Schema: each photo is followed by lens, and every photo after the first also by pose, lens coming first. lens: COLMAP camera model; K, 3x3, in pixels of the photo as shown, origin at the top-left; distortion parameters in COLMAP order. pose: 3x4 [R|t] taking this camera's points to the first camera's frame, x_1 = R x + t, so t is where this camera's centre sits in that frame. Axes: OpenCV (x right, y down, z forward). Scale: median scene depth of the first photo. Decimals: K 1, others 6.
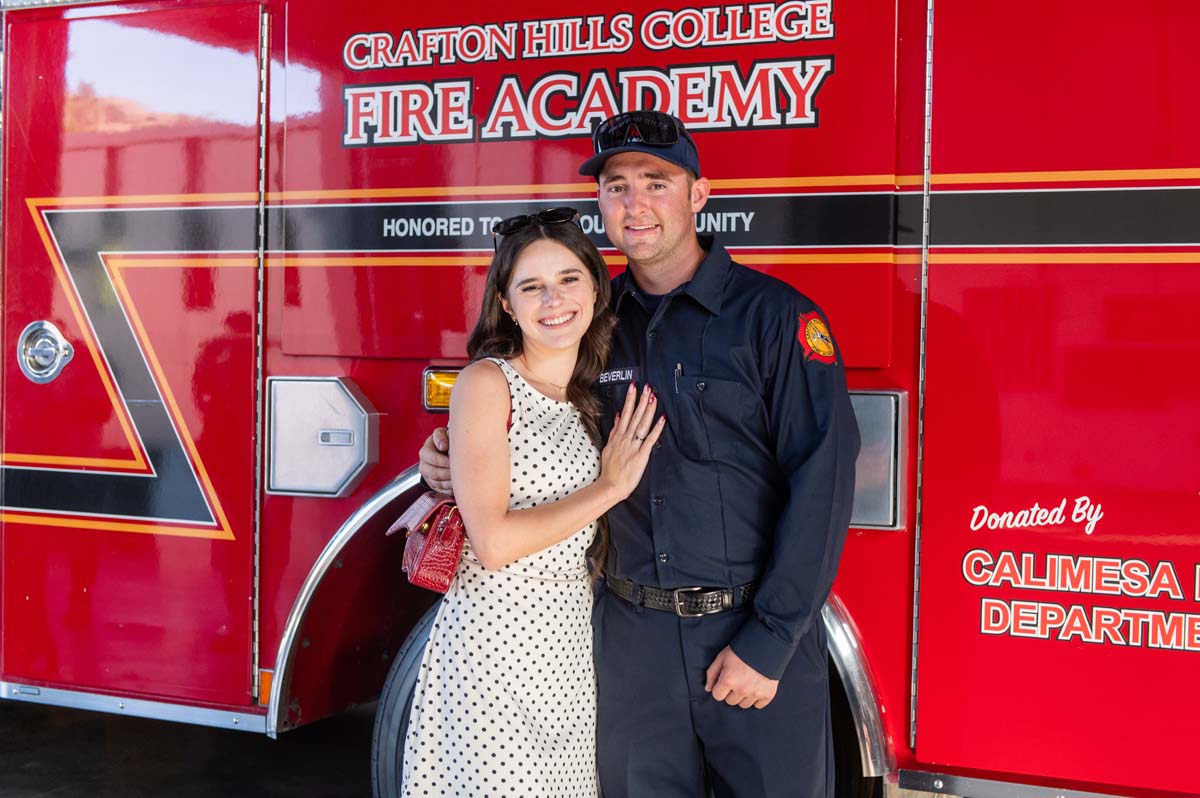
lens RADIAL K [[1726.9, 0, 563.6], [0, 1726.9, 396.9], [0, 0, 1]] dist [-0.025616, 0.000000]
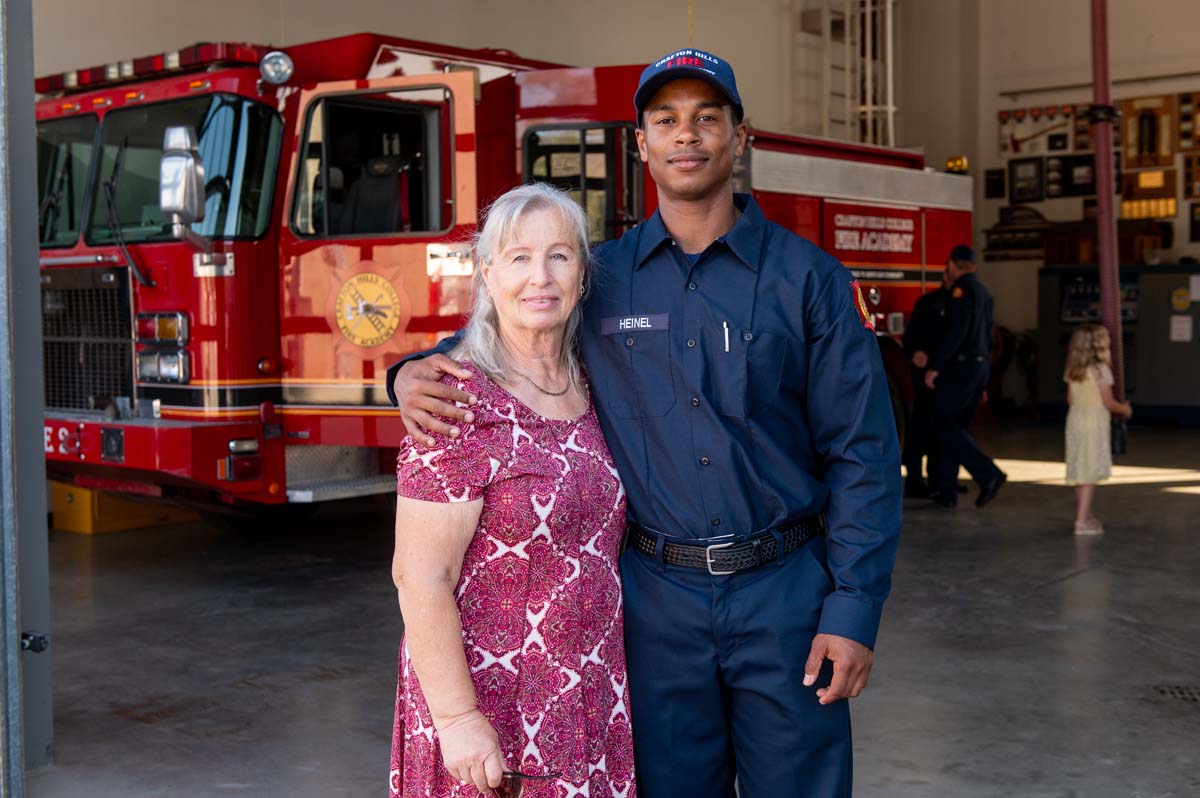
lens RADIAL K [[1609.4, 0, 589.7], [0, 1609.4, 403.4], [0, 0, 1]] dist [-0.014973, 0.000000]
pose [[0.257404, -0.070287, 0.963744, -3.315800], [0.043596, 0.997180, 0.061082, -0.061468], [-0.965320, 0.026293, 0.259742, 0.691335]]
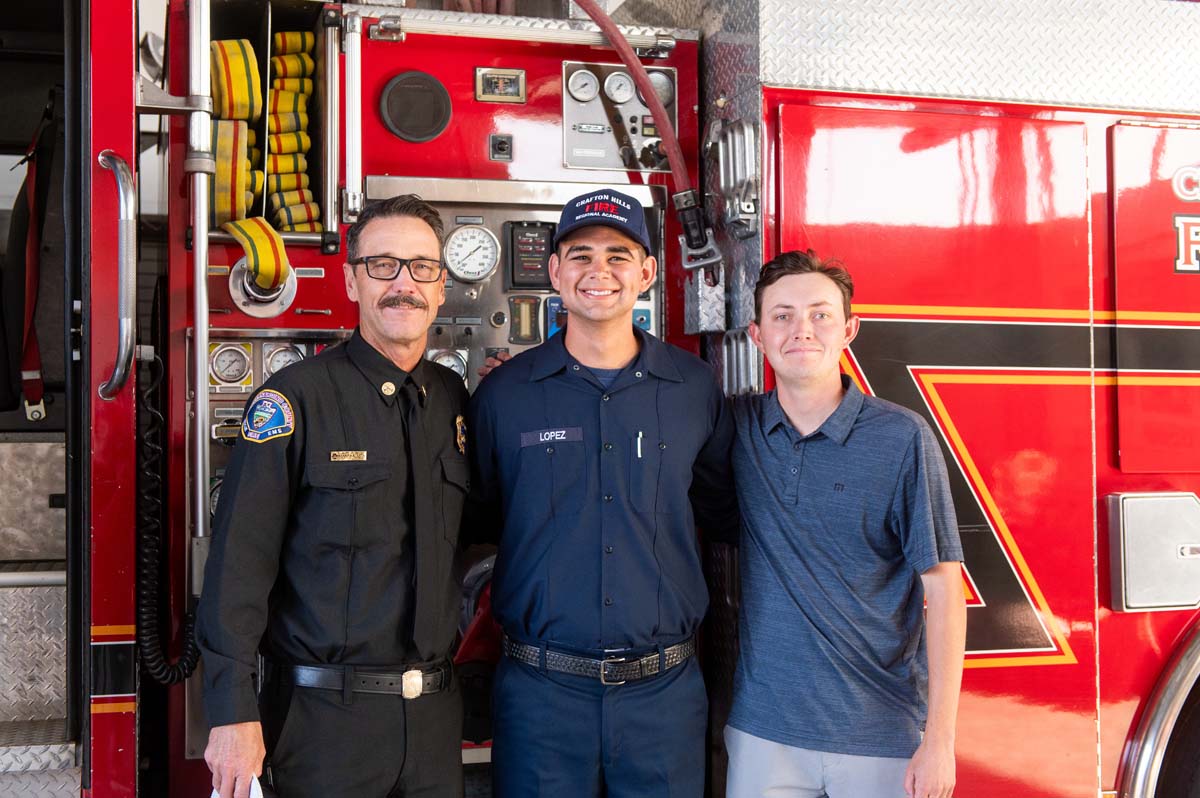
lens RADIAL K [[1609.4, 0, 597.4], [0, 1609.4, 400.7], [0, 0, 1]] dist [-0.014973, 0.000000]
pose [[0.751280, 0.003485, 0.659974, -1.071589], [0.035696, 0.998308, -0.045906, -0.035984], [-0.659017, 0.058047, 0.749885, 0.524194]]
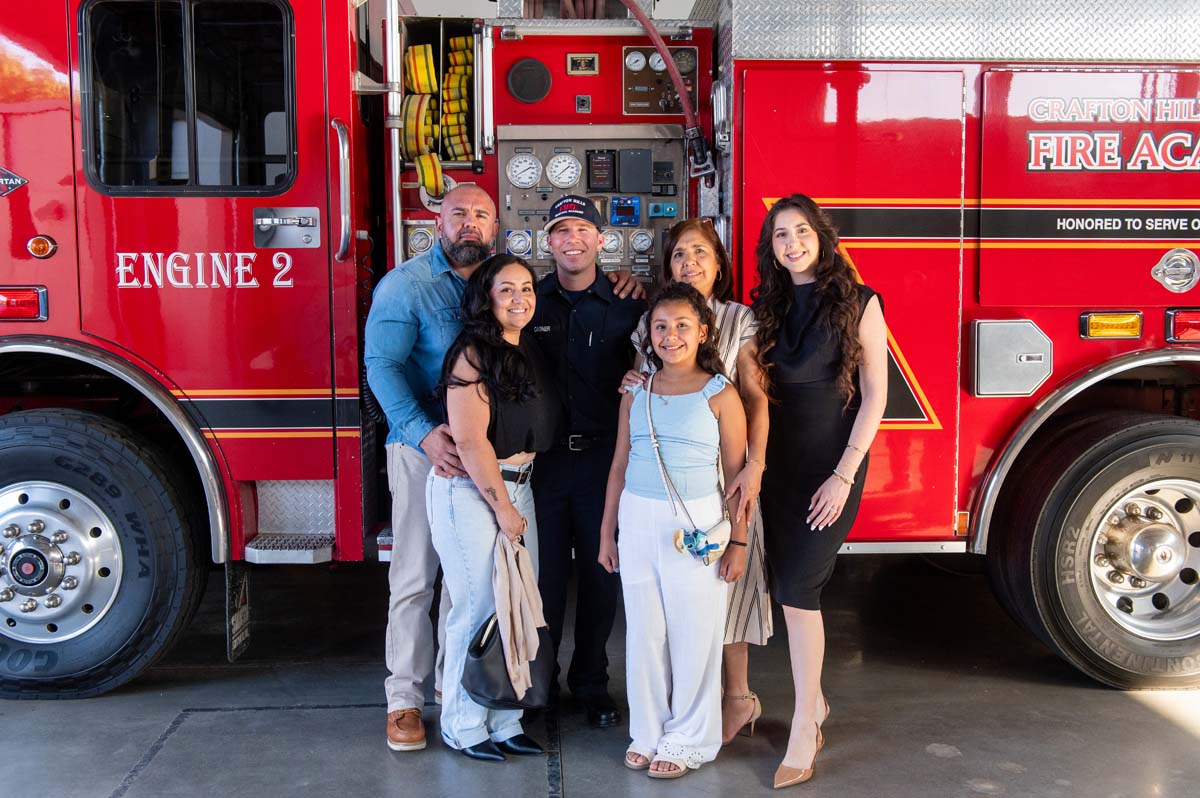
lens RADIAL K [[1184.1, 0, 597.4], [0, 1184.1, 401.9], [0, 0, 1]] dist [-0.008505, 0.000000]
pose [[0.889510, -0.053566, 0.453765, -1.001875], [0.029092, 0.997729, 0.060751, -0.013903], [-0.455989, -0.040838, 0.889048, 0.229831]]
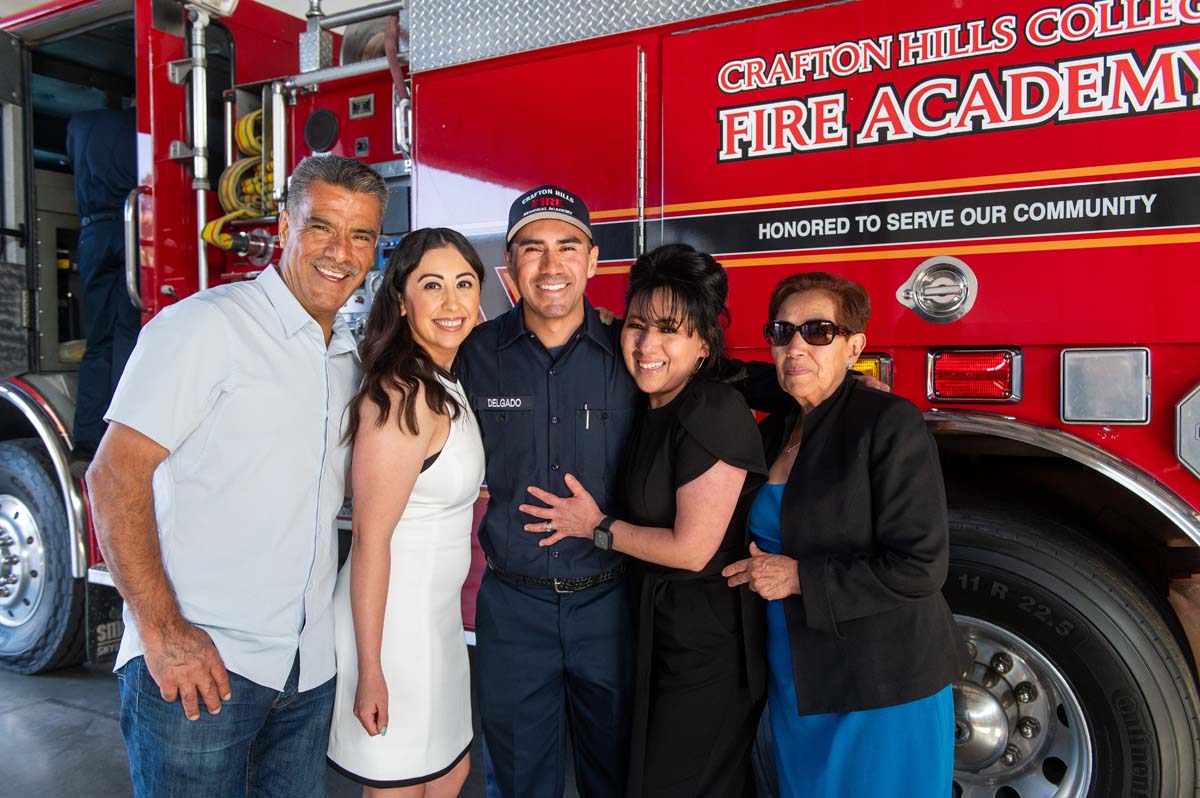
lens RADIAL K [[1005.6, 0, 581.5], [0, 1005.6, 400.8], [0, 0, 1]] dist [-0.022178, -0.004384]
pose [[0.995048, -0.012430, -0.098620, -0.159886], [0.012328, 0.999923, -0.001643, 0.011734], [0.098633, 0.000419, 0.995124, 0.348621]]
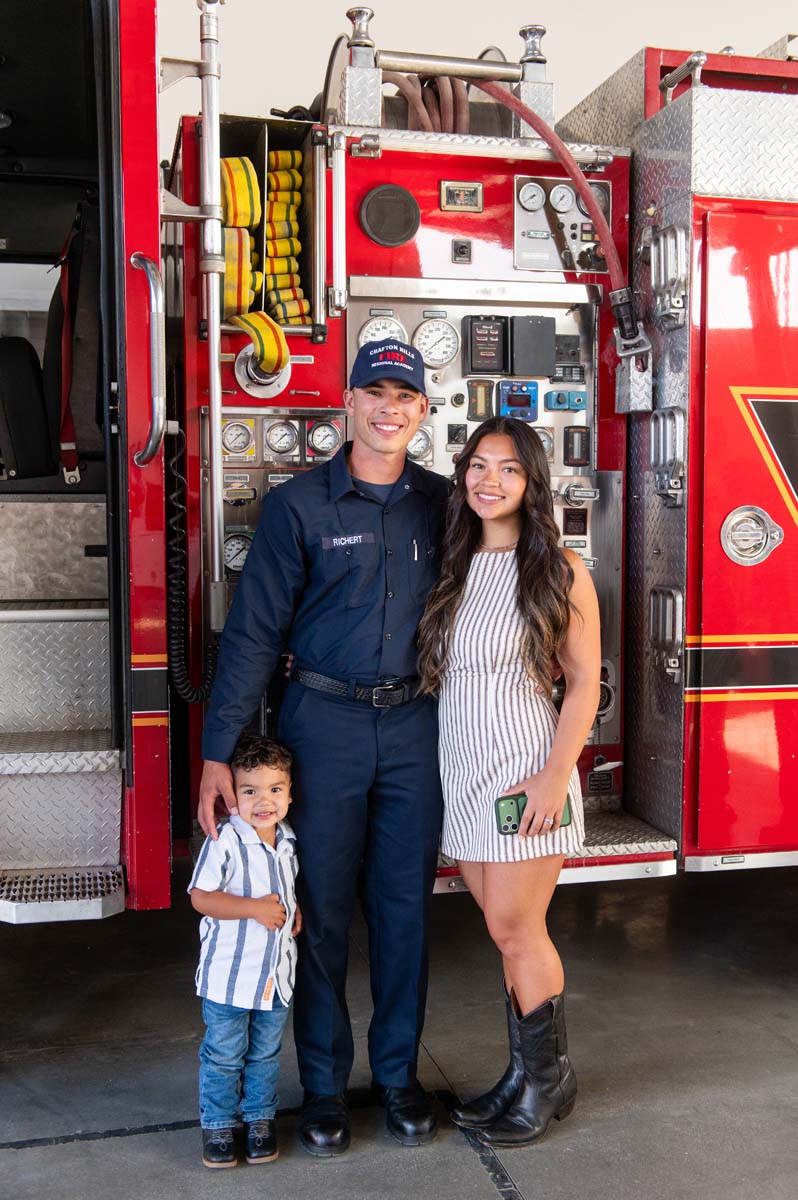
lens RADIAL K [[1272.2, 0, 401.6], [0, 1272.2, 601.0], [0, 0, 1]] dist [-0.011104, 0.000000]
pose [[0.783075, -0.055623, 0.619436, -1.077350], [0.028823, 0.998168, 0.053194, -0.038089], [-0.621260, -0.023800, 0.783243, 0.601356]]
